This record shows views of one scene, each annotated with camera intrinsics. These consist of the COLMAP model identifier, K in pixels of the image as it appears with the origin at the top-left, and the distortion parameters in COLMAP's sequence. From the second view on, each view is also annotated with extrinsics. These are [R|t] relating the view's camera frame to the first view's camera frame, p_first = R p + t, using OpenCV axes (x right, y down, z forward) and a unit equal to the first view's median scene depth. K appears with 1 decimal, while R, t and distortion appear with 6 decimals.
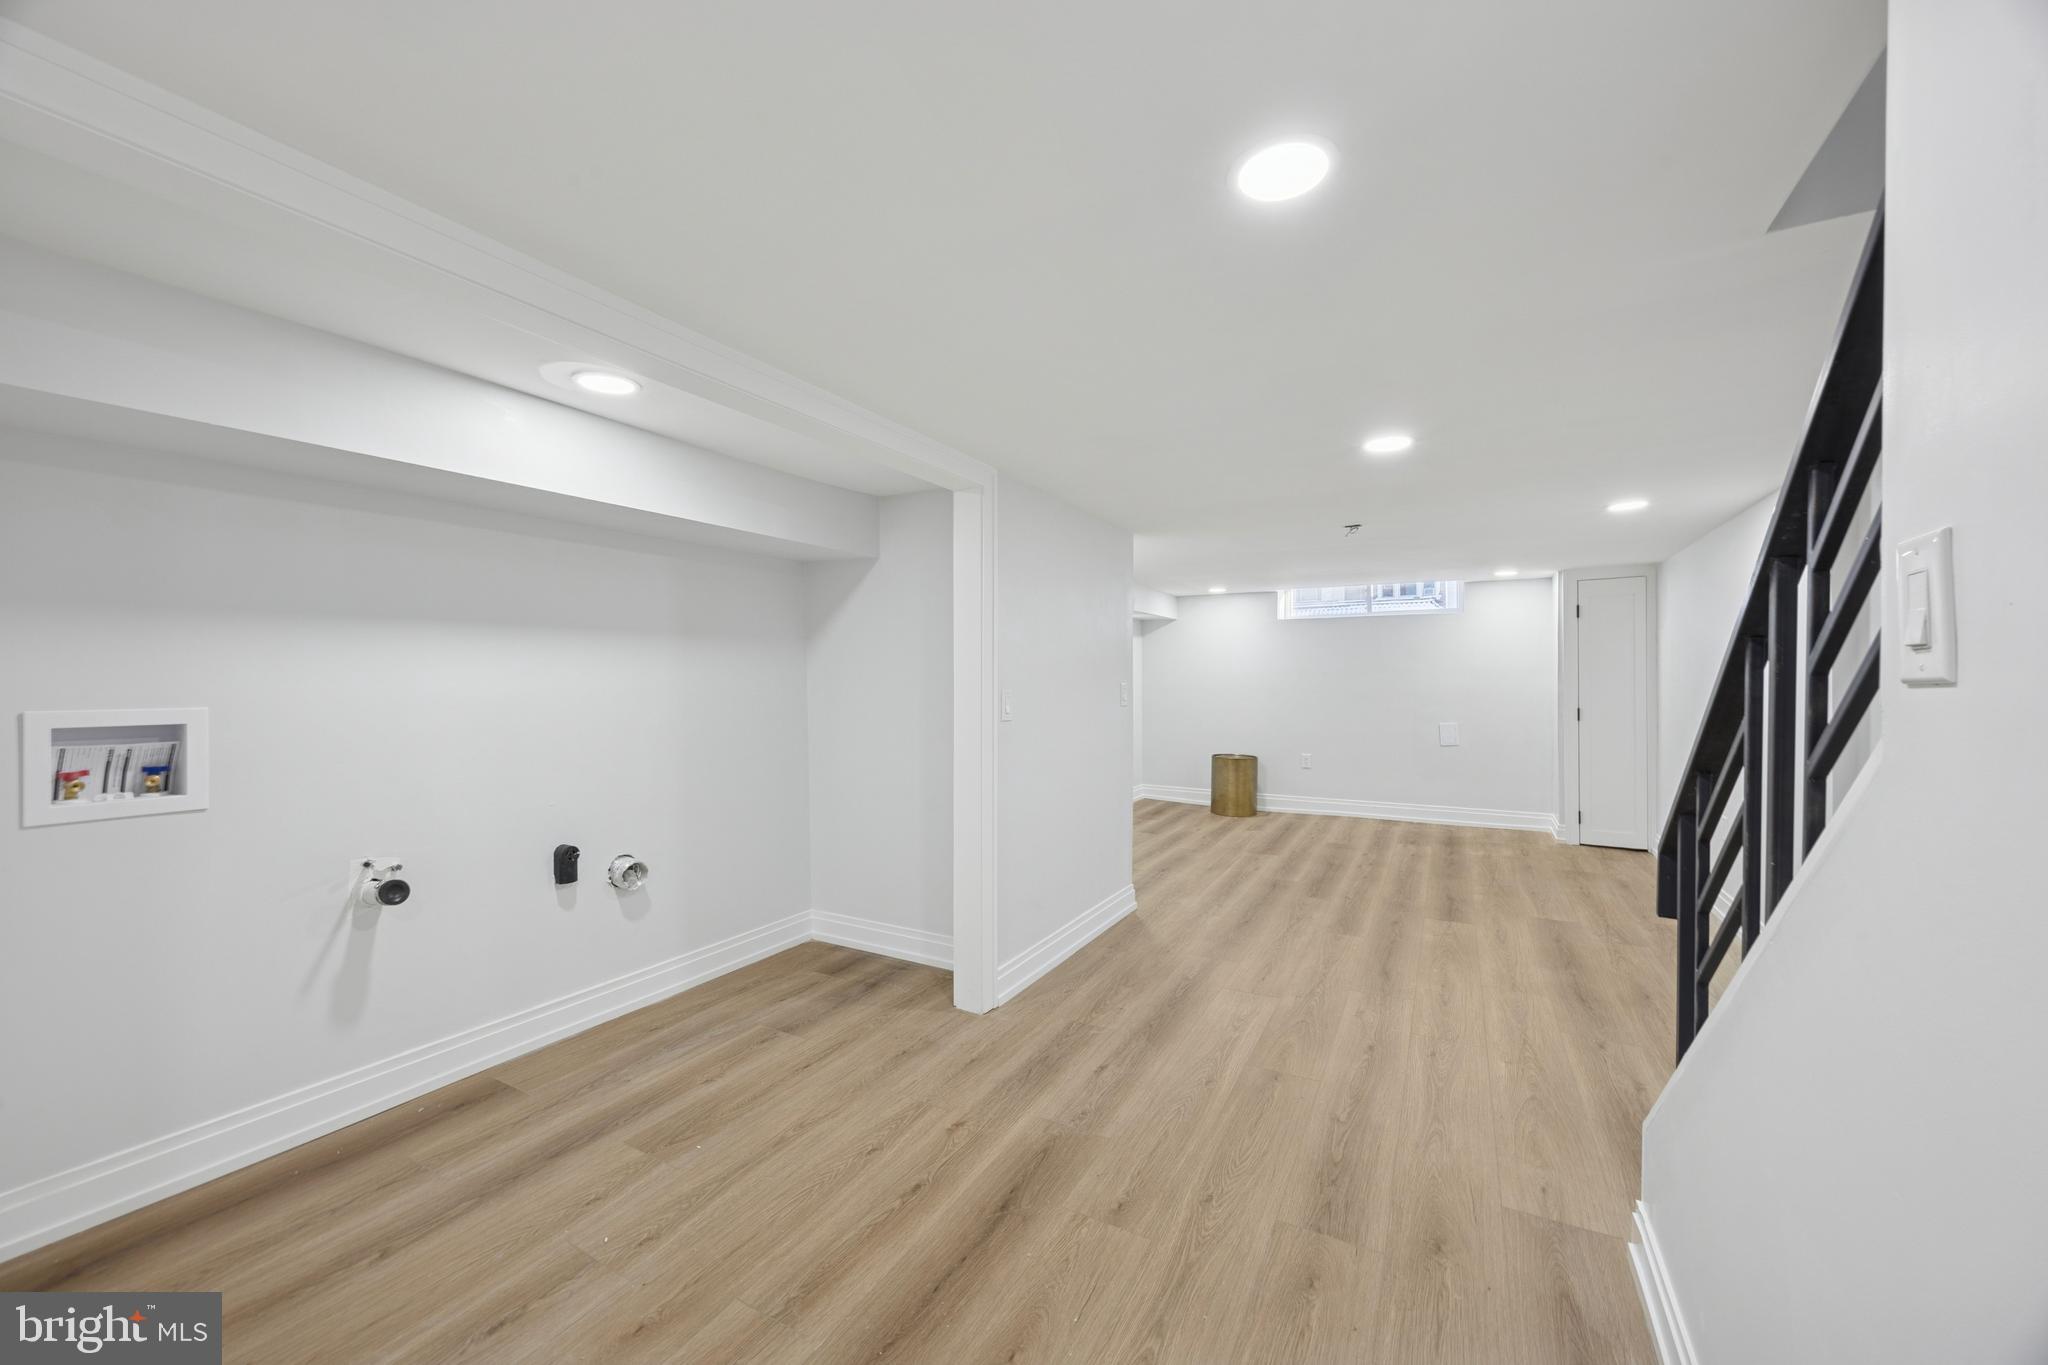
lens RADIAL K [[780.4, 0, 1013.8], [0, 780.4, 676.6], [0, 0, 1]] dist [-0.001491, -0.000018]
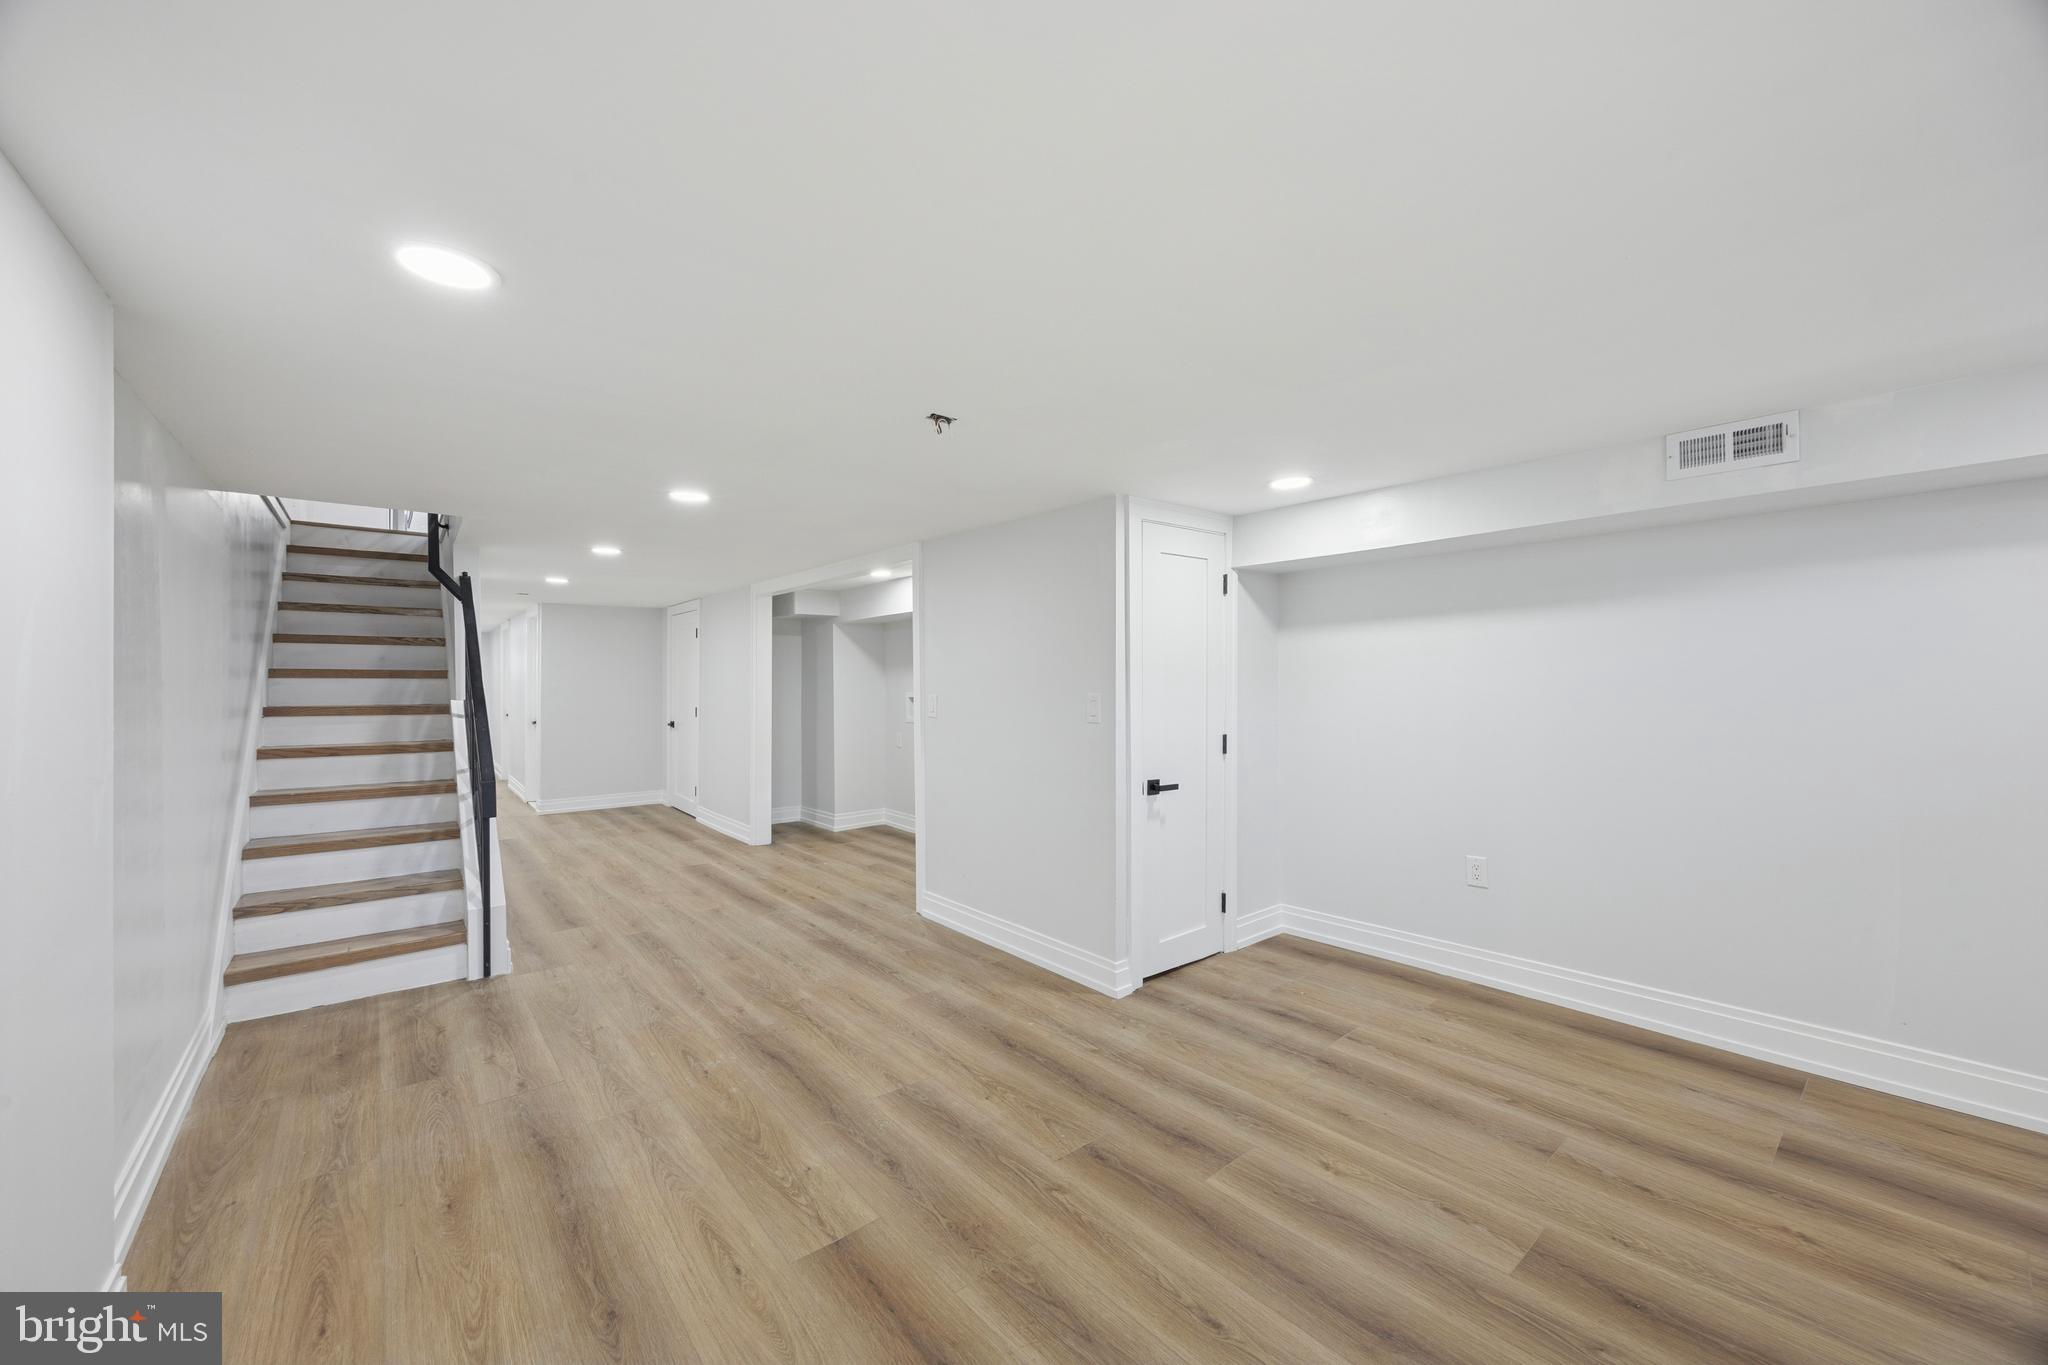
lens RADIAL K [[780.4, 0, 1013.8], [0, 780.4, 676.6], [0, 0, 1]] dist [-0.001491, -0.000018]
pose [[-0.363242, 0.001429, -0.931694, 1.139371], [0.009057, 0.999957, -0.001998, -0.008969], [0.931651, -0.009164, -0.363239, 1.530160]]
